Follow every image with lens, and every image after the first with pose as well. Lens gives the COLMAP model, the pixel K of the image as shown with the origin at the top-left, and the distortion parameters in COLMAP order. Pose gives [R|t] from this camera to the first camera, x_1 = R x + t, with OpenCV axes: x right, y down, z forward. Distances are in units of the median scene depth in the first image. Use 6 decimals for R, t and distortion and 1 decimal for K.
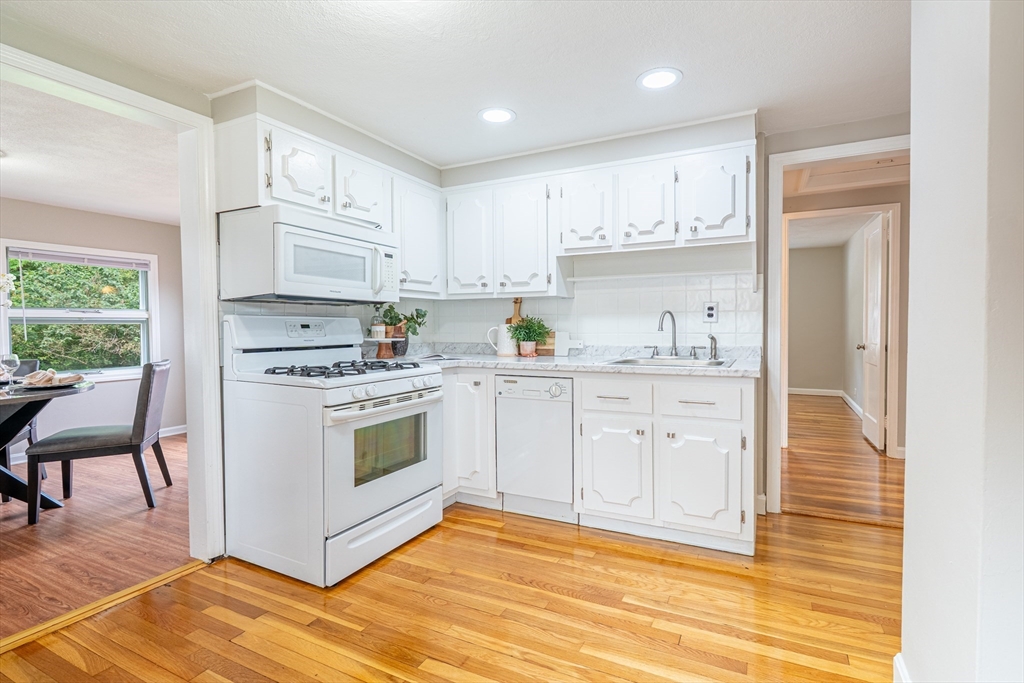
lens RADIAL K [[496.7, 0, 513.2], [0, 496.7, 336.7], [0, 0, 1]] dist [0.001748, 0.000617]
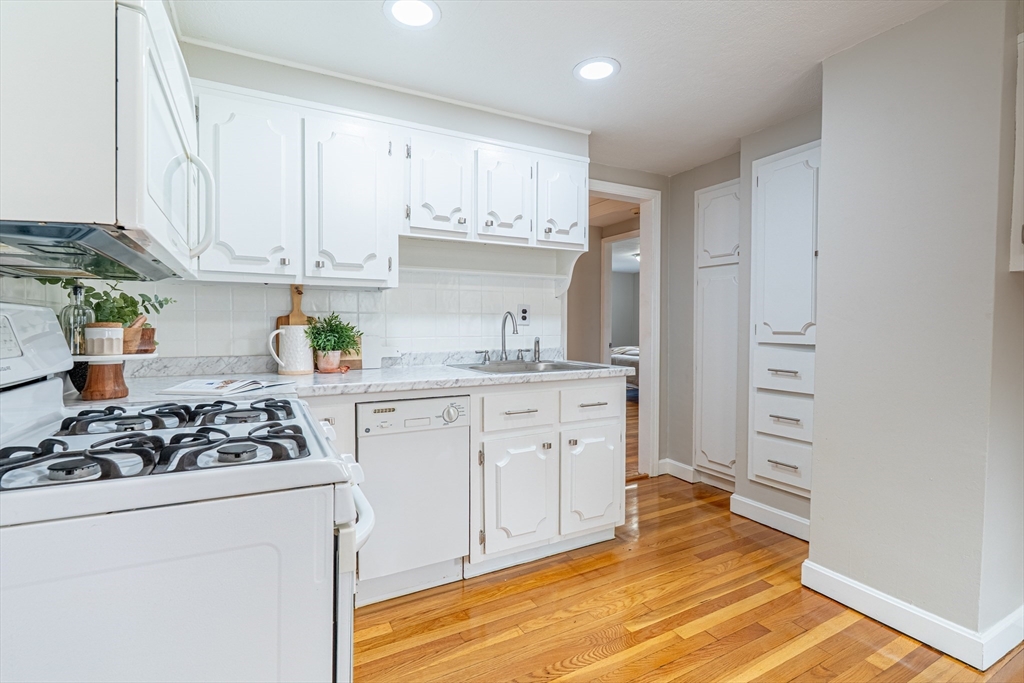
lens RADIAL K [[496.7, 0, 513.1], [0, 496.7, 335.4], [0, 0, 1]] dist [0.001748, 0.000617]
pose [[0.567699, -0.010091, 0.823174, -0.457541], [0.015271, 0.999882, 0.001725, -0.010491], [-0.823094, 0.011591, 0.567786, 0.465767]]
